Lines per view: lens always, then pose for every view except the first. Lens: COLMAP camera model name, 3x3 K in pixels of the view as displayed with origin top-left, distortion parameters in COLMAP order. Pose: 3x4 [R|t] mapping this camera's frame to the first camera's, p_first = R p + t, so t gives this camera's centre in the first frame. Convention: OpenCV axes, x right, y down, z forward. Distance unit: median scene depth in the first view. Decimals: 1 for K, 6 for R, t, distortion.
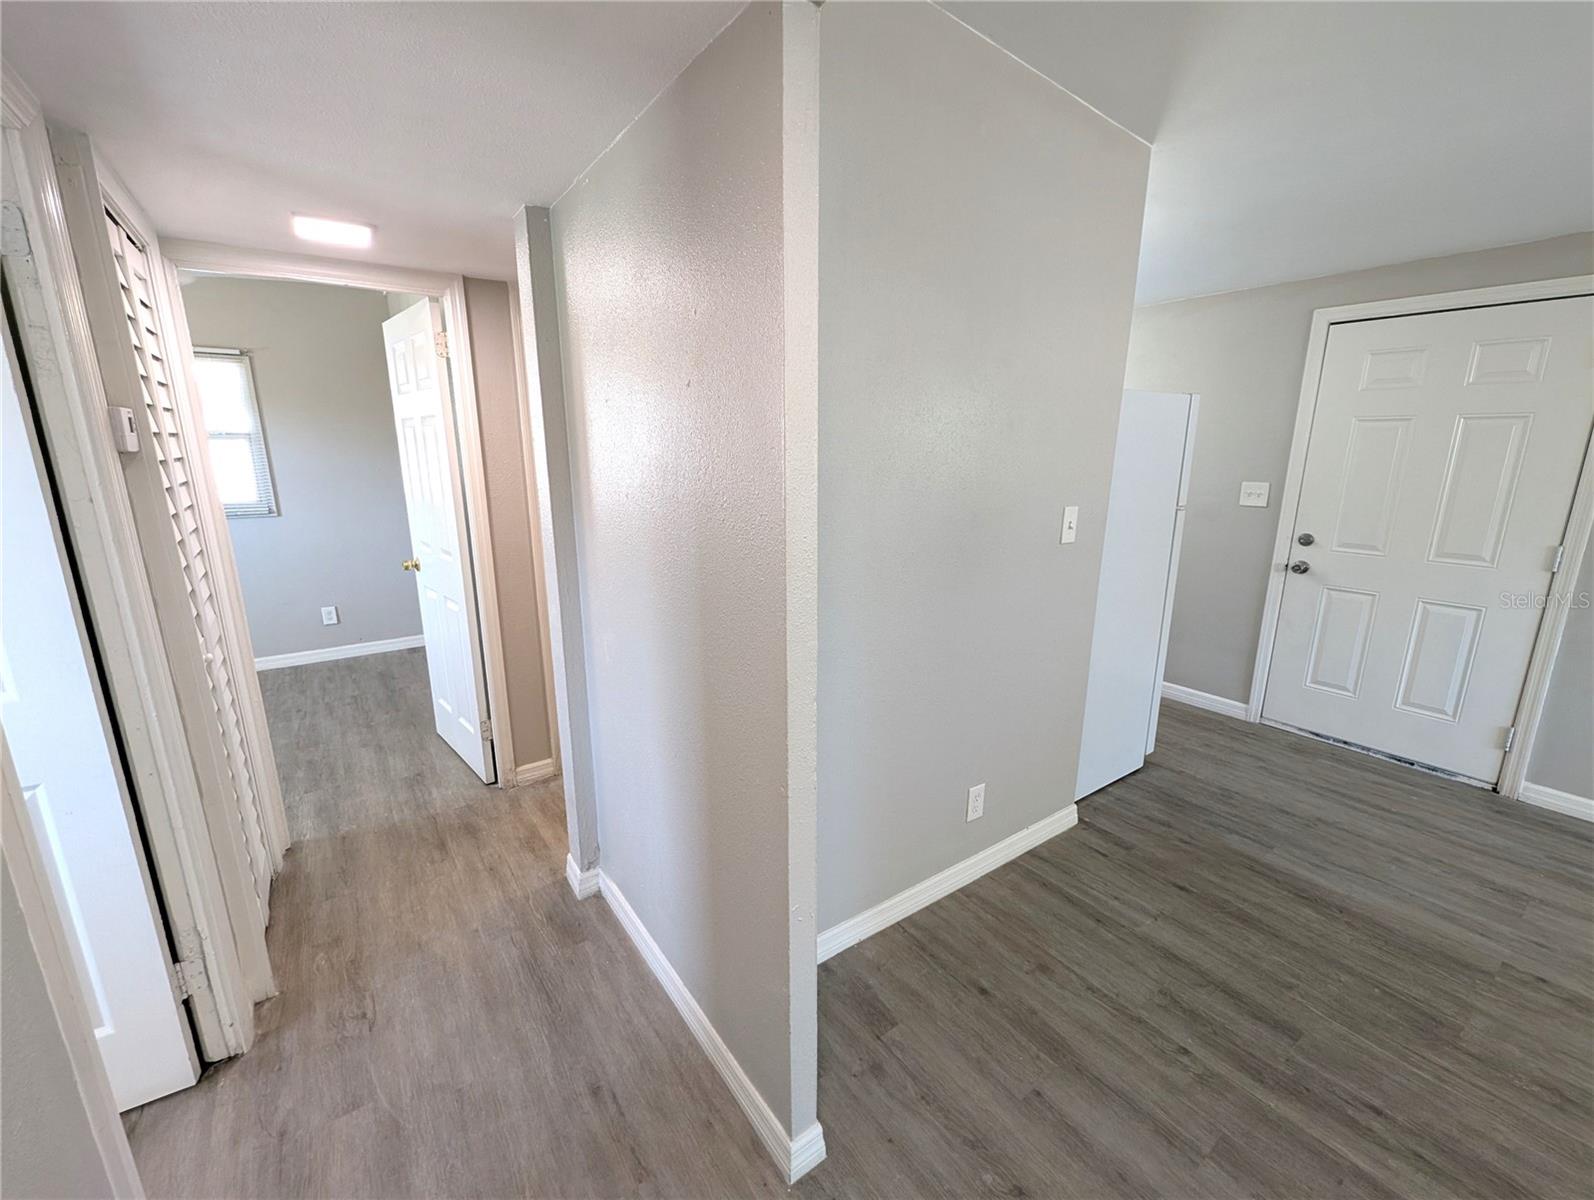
lens RADIAL K [[659.5, 0, 797.8], [0, 659.5, 598.4], [0, 0, 1]] dist [0.000619, 0.000131]
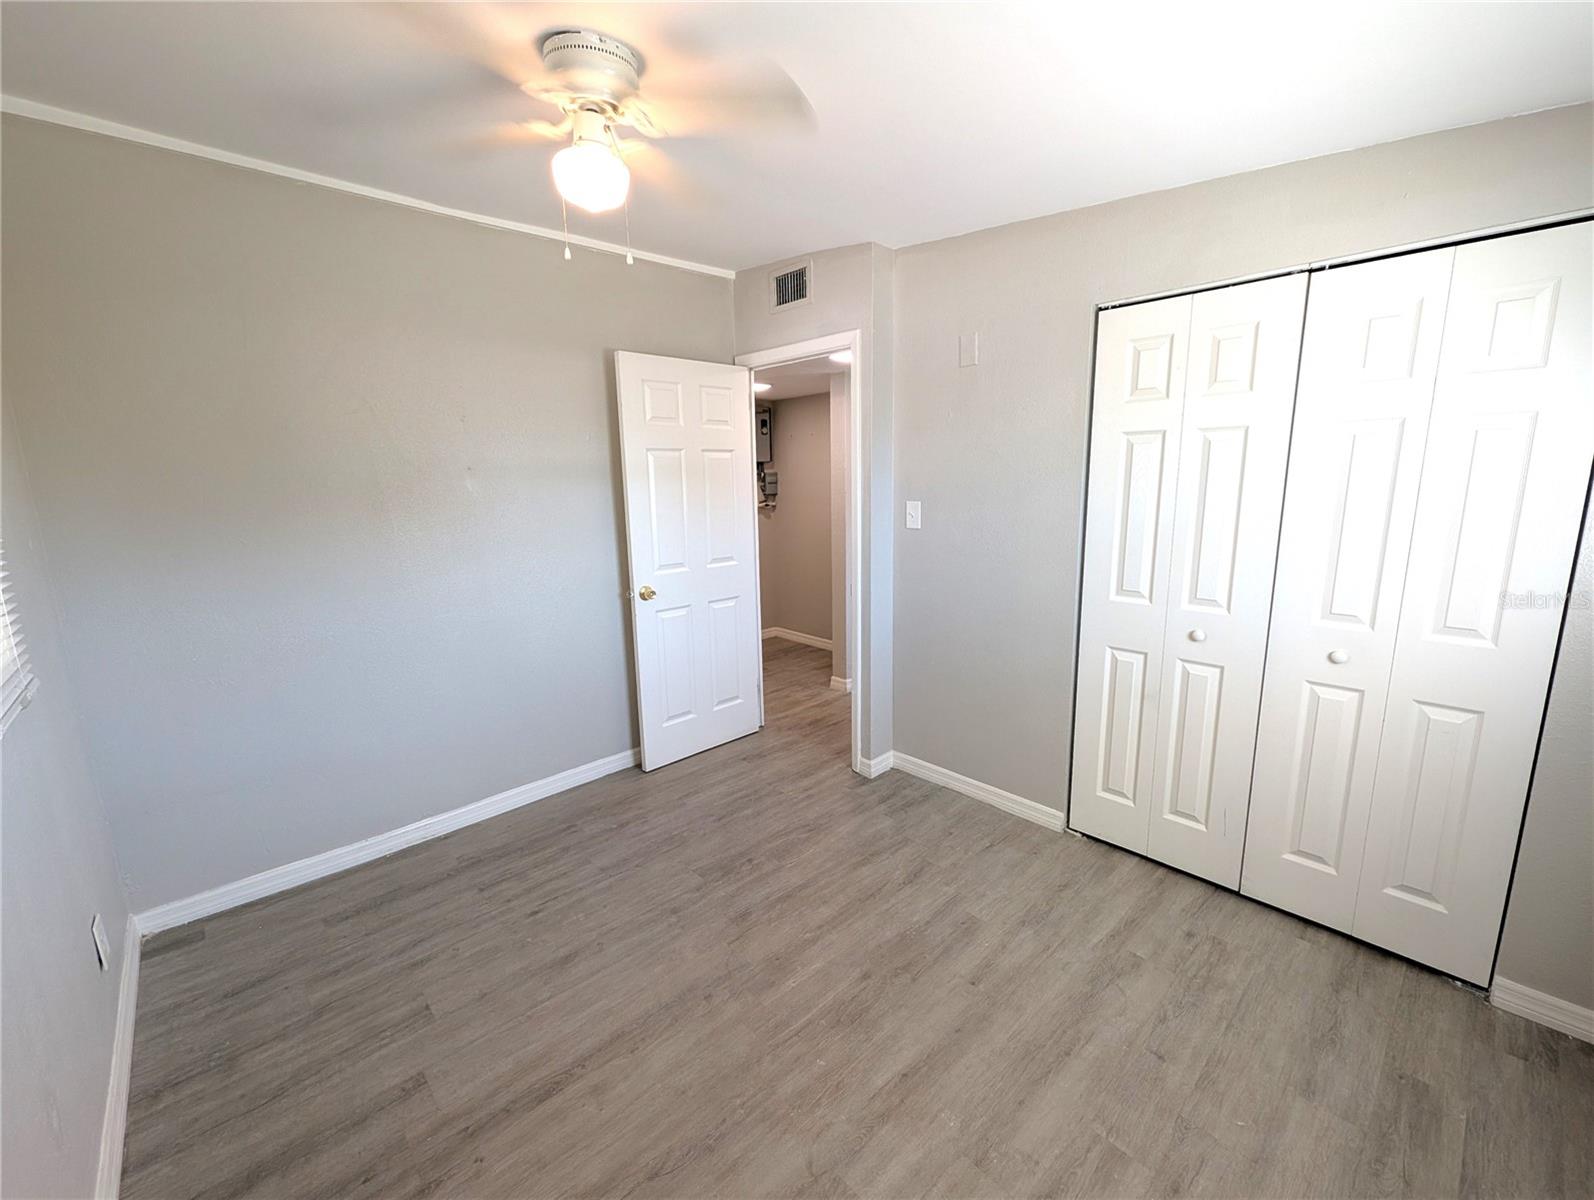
lens RADIAL K [[659.5, 0, 797.8], [0, 659.5, 598.4], [0, 0, 1]] dist [0.000619, 0.000131]
pose [[-0.128200, -0.178361, 0.975578, -1.253239], [0.242952, 0.948073, 0.205259, -0.156917], [-0.961530, 0.263332, -0.078210, 0.705213]]
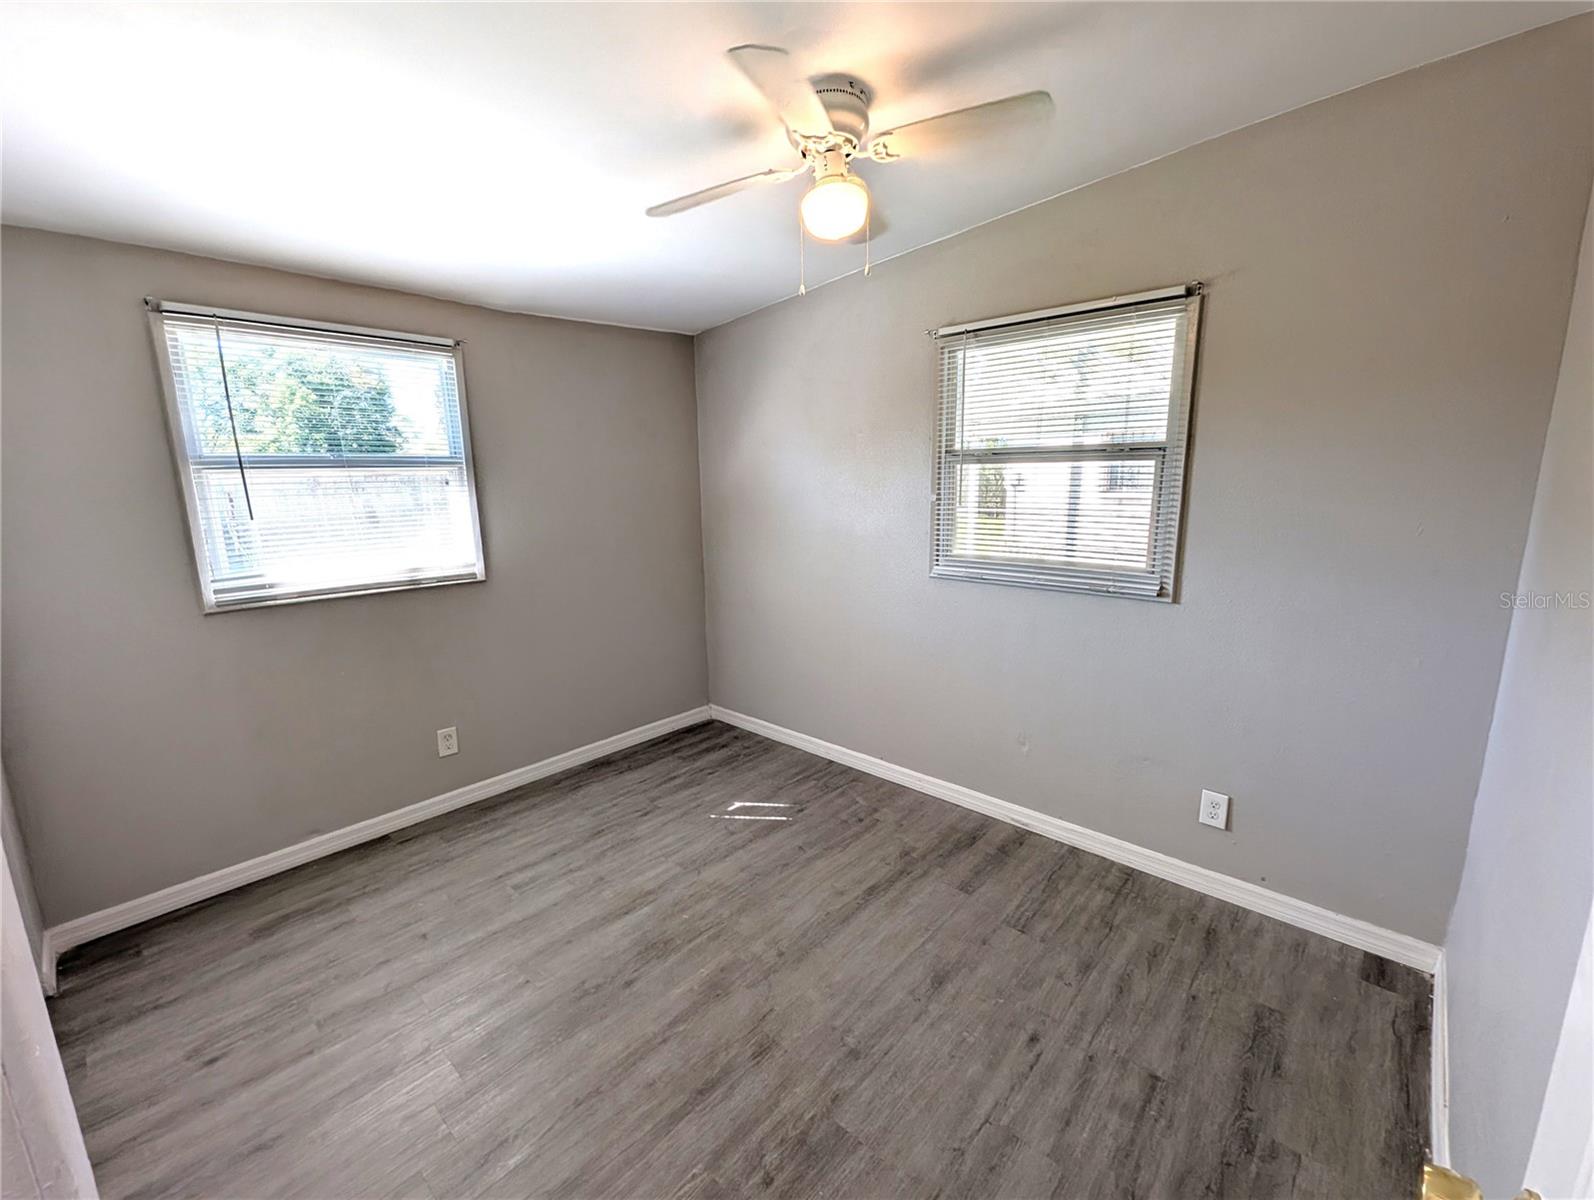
lens RADIAL K [[659.5, 0, 797.8], [0, 659.5, 598.4], [0, 0, 1]] dist [0.000619, 0.000131]
pose [[0.214330, 0.175274, -0.960907, -0.381784], [-0.207291, 0.969521, 0.130609, -0.147585], [0.954512, 0.171194, 0.244130, 0.642918]]
